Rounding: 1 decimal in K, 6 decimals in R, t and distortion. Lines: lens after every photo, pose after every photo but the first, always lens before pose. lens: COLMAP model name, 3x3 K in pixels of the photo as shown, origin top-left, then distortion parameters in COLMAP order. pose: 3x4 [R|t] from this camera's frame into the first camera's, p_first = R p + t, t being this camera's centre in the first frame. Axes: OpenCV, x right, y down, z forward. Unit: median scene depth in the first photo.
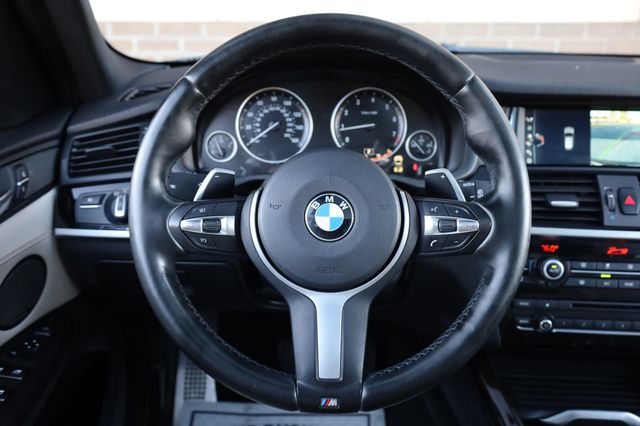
lens RADIAL K [[574.5, 0, 319.7], [0, 574.5, 214.2], [0, 0, 1]] dist [0.003677, -0.004435]
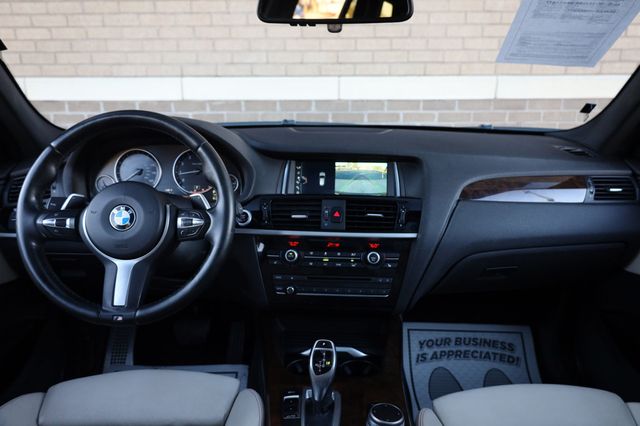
lens RADIAL K [[499.2, 0, 320.5], [0, 499.2, 211.3], [0, 0, 1]] dist [-0.007099, -0.003743]
pose [[0.999989, -0.004235, -0.001987, 0.484038], [0.004040, 0.995971, -0.089590, 0.096176], [0.002358, 0.089581, 0.995977, -0.446962]]
